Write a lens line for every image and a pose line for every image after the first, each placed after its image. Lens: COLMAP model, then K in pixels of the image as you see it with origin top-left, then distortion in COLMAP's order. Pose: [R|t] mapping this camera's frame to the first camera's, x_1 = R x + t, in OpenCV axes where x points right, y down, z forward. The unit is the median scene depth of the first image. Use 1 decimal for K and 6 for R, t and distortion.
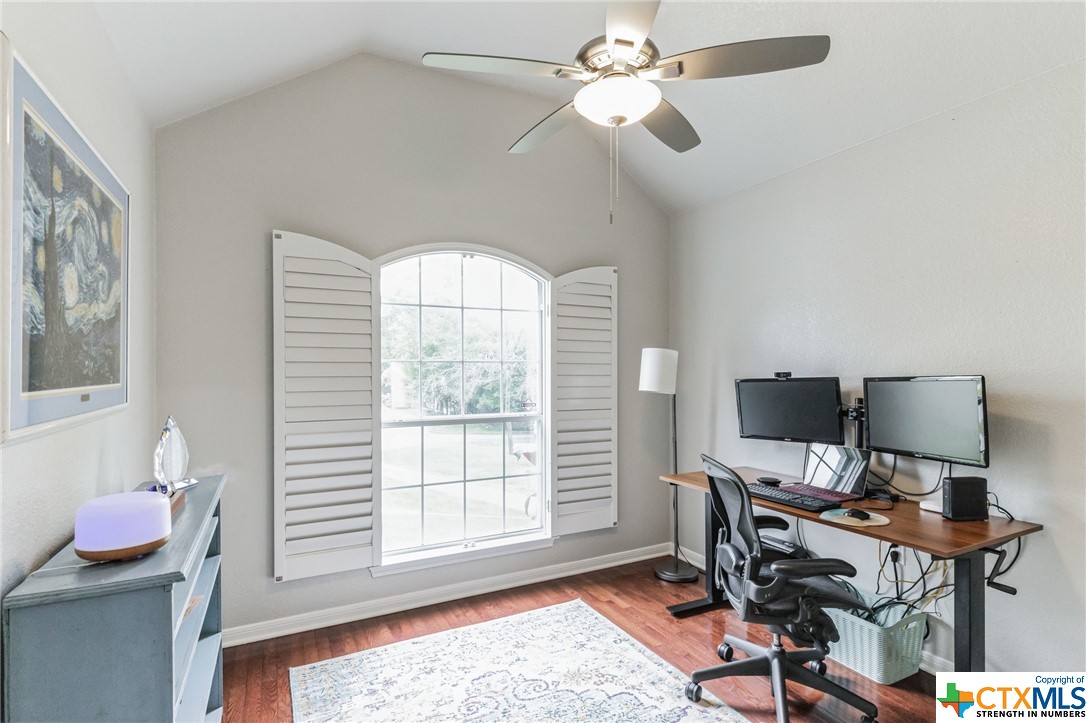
lens RADIAL K [[530.9, 0, 531.0], [0, 530.9, 376.9], [0, 0, 1]] dist [0.001039, 0.000341]
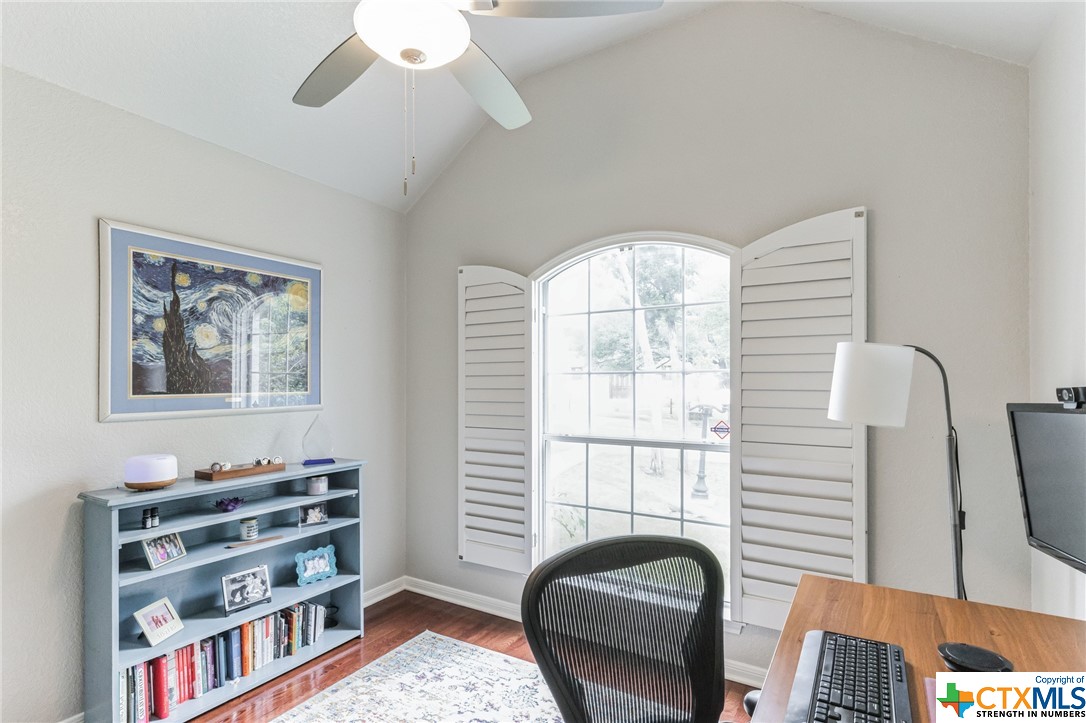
lens RADIAL K [[524.6, 0, 540.6], [0, 524.6, 384.9], [0, 0, 1]] dist [0.001785, 0.000387]
pose [[0.530045, 0.001966, -0.847967, 0.695674], [-0.007821, 0.999966, -0.002571, -0.007466], [0.847933, 0.007994, 0.530042, 0.584987]]
